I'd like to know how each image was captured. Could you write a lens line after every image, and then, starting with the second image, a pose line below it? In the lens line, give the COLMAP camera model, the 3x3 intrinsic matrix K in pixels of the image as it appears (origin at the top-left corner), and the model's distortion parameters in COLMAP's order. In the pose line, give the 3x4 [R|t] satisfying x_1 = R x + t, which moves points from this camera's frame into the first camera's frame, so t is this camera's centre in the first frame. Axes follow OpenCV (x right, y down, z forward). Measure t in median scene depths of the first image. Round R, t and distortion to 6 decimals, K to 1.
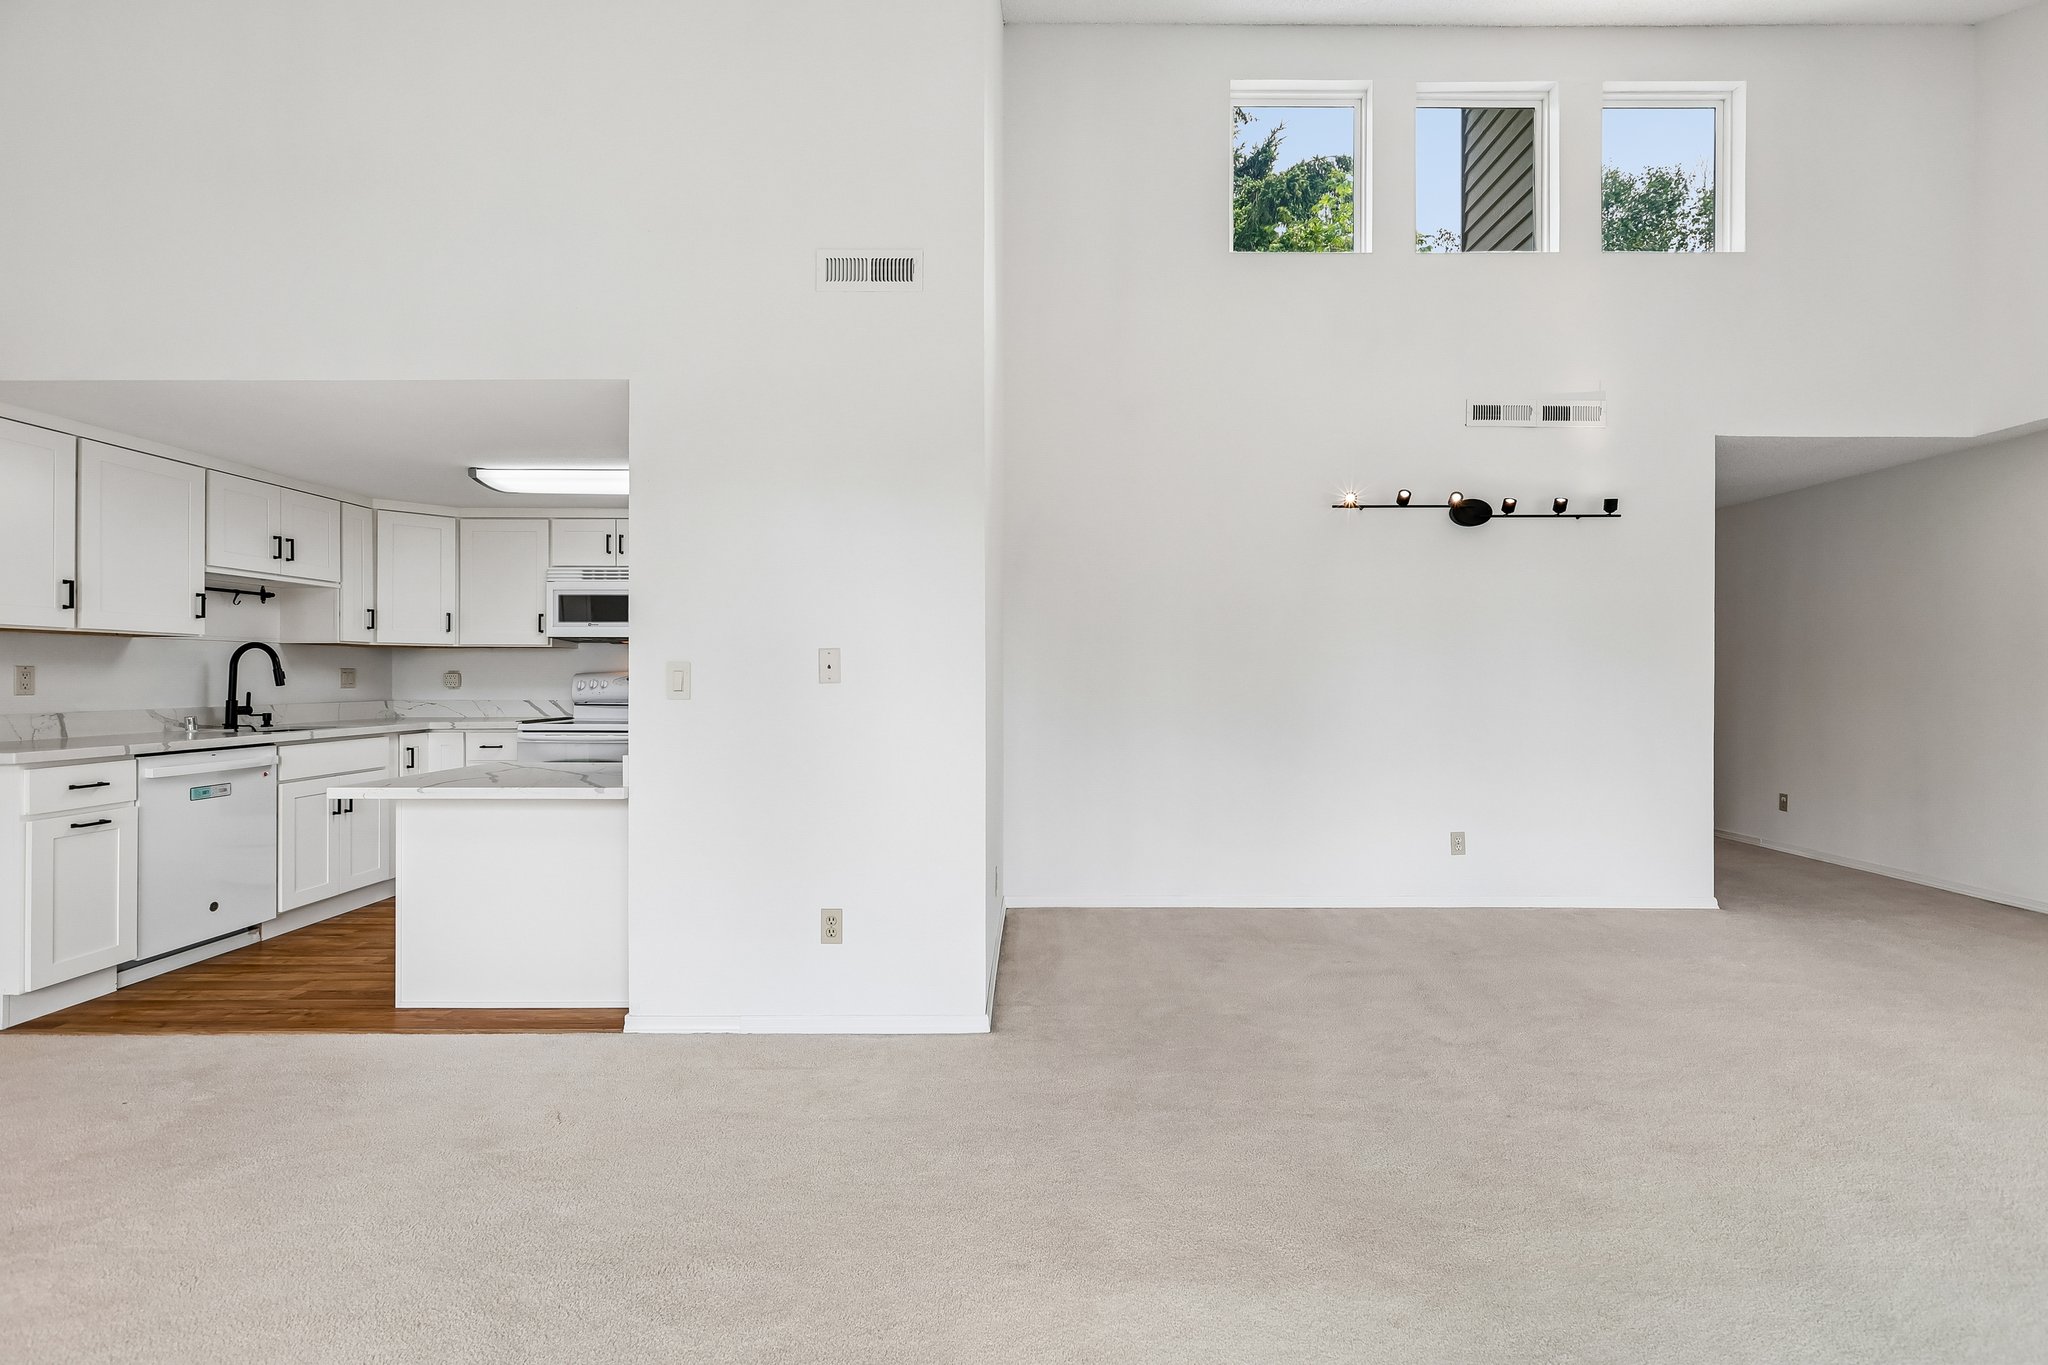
lens RADIAL K [[913.7, 0, 1055.3], [0, 913.7, 671.8], [0, 0, 1]] dist [-0.003959, 0.001236]
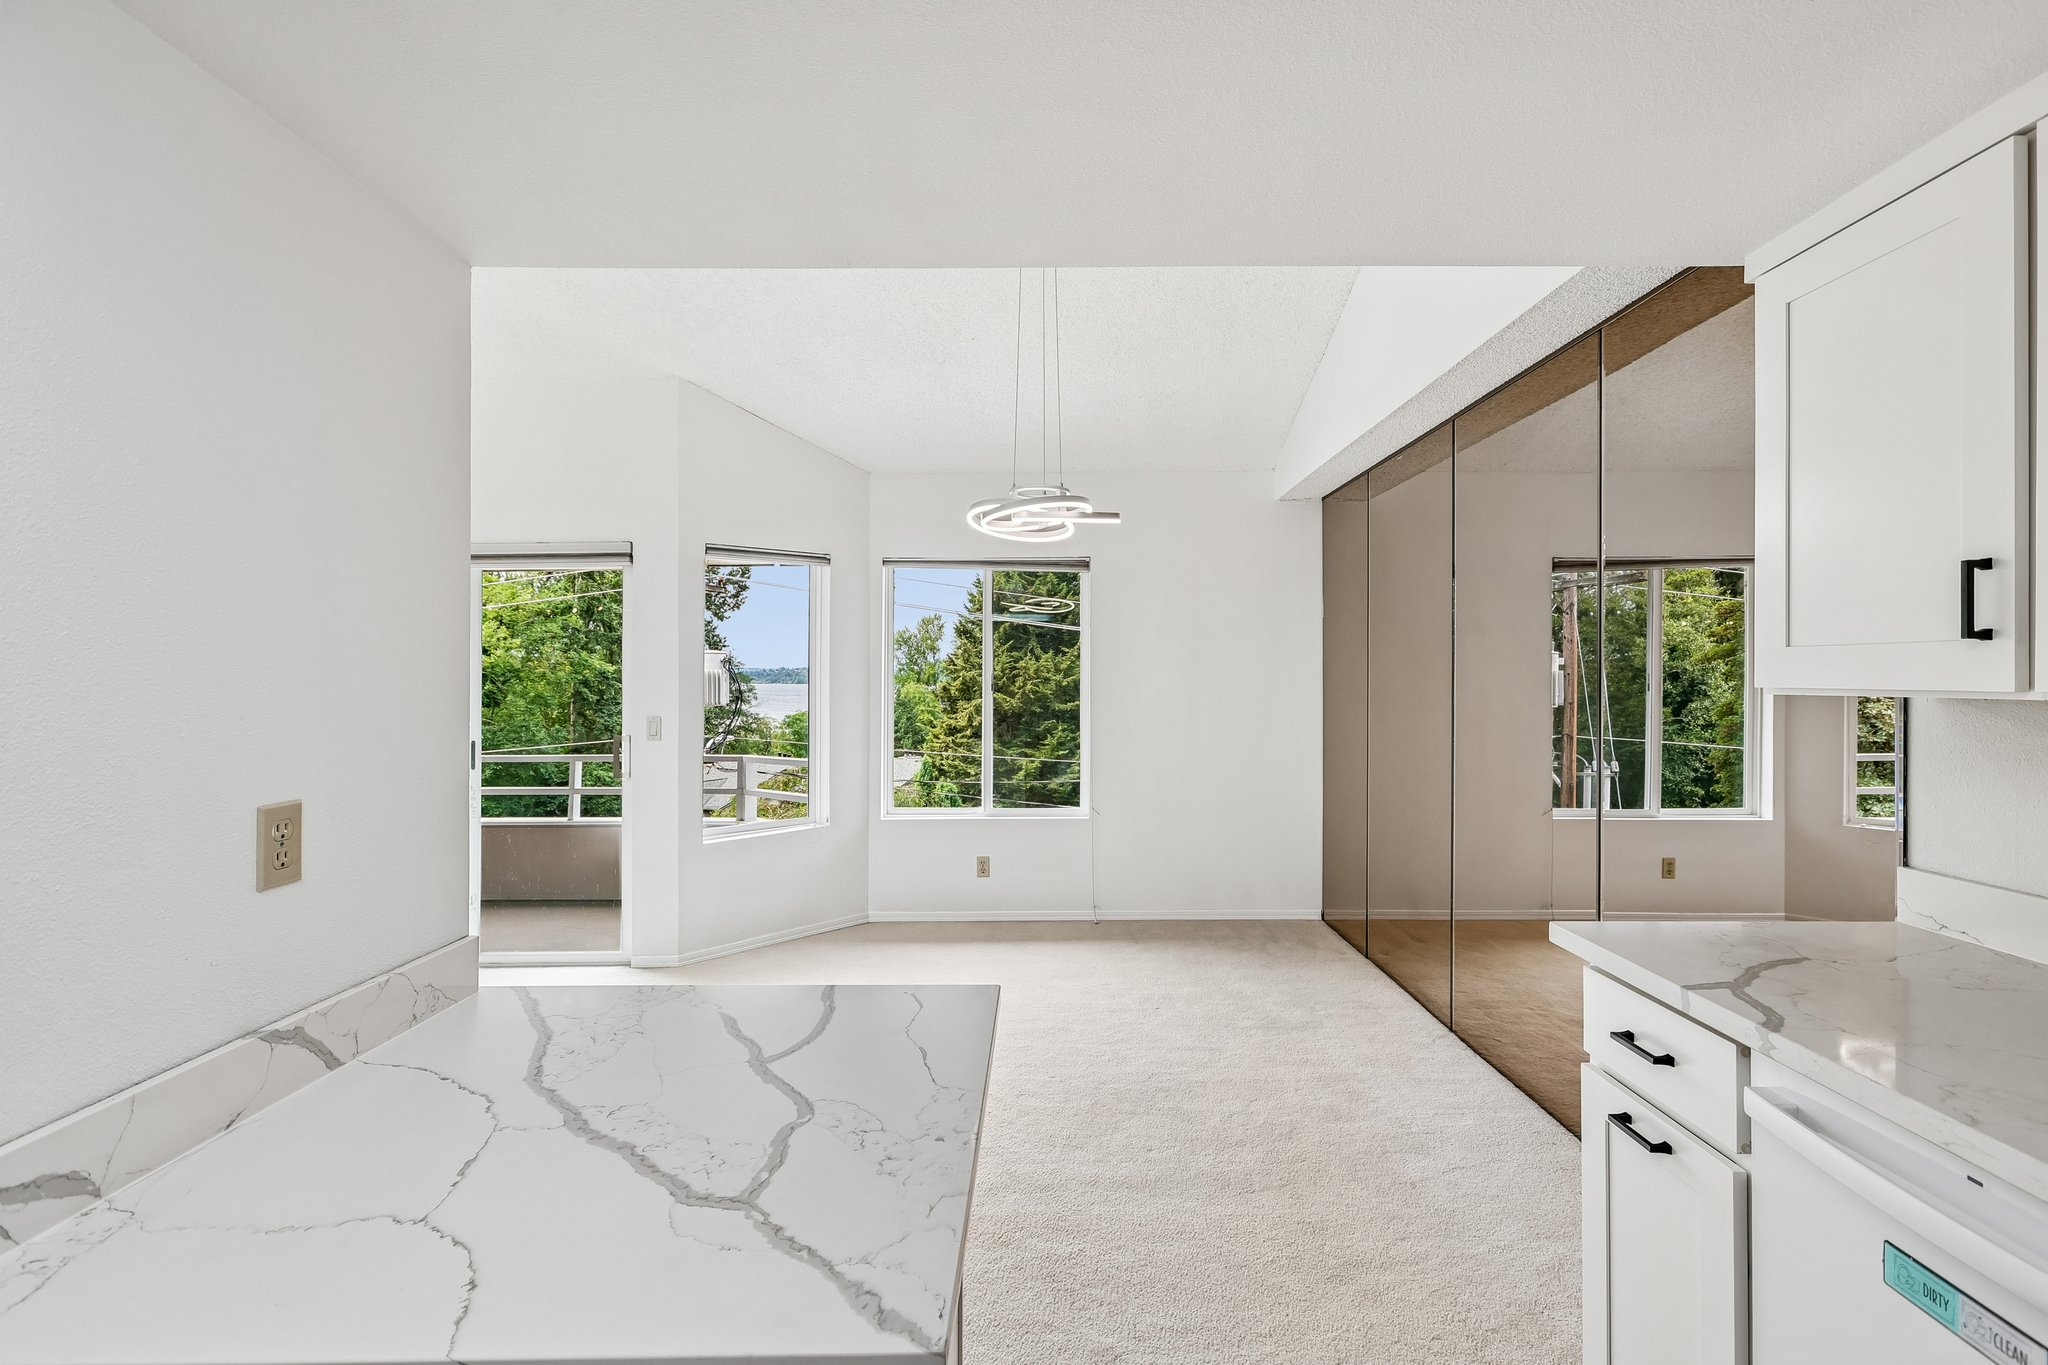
lens RADIAL K [[913.7, 0, 1040.9], [0, 913.7, 675.2], [0, 0, 1]] dist [-0.003959, 0.001236]
pose [[-0.999744, 0.007981, 0.021191, -0.571497], [0.007816, 0.999938, -0.007873, -0.043424], [-0.021253, -0.007706, -0.999744, 1.079022]]
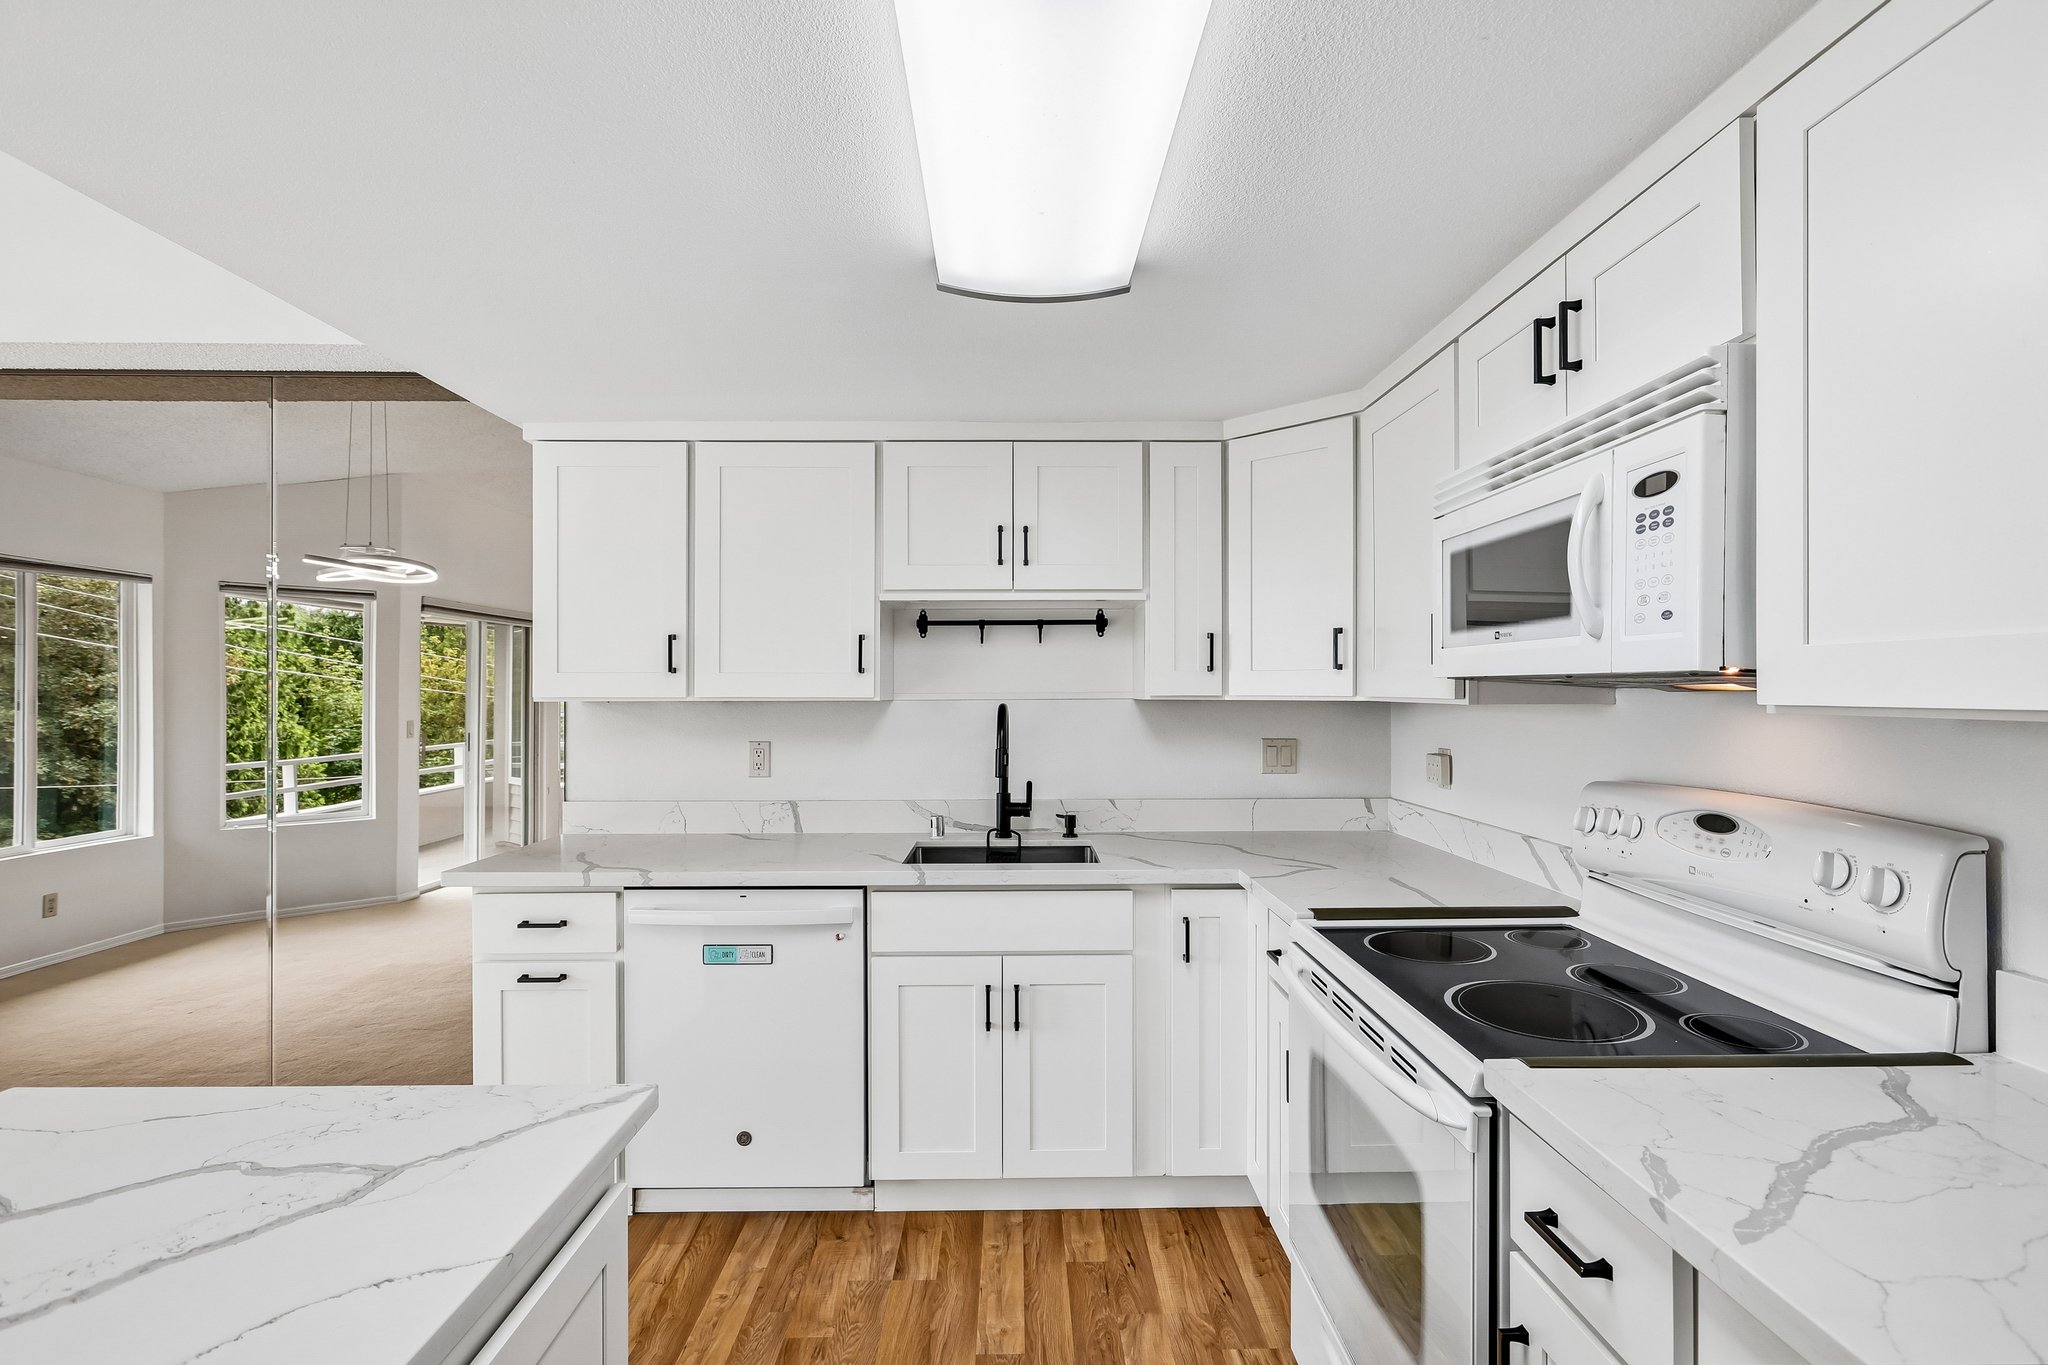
lens RADIAL K [[965.5, 0, 1037.5], [0, 965.5, 692.8], [0, 0, 1]] dist [-0.008652, 0.006259]
pose [[0.004951, 0.006078, -0.999969, -0.225399], [0.007416, 0.999954, 0.006114, -0.043524], [0.999960, -0.007446, 0.004906, 1.024887]]
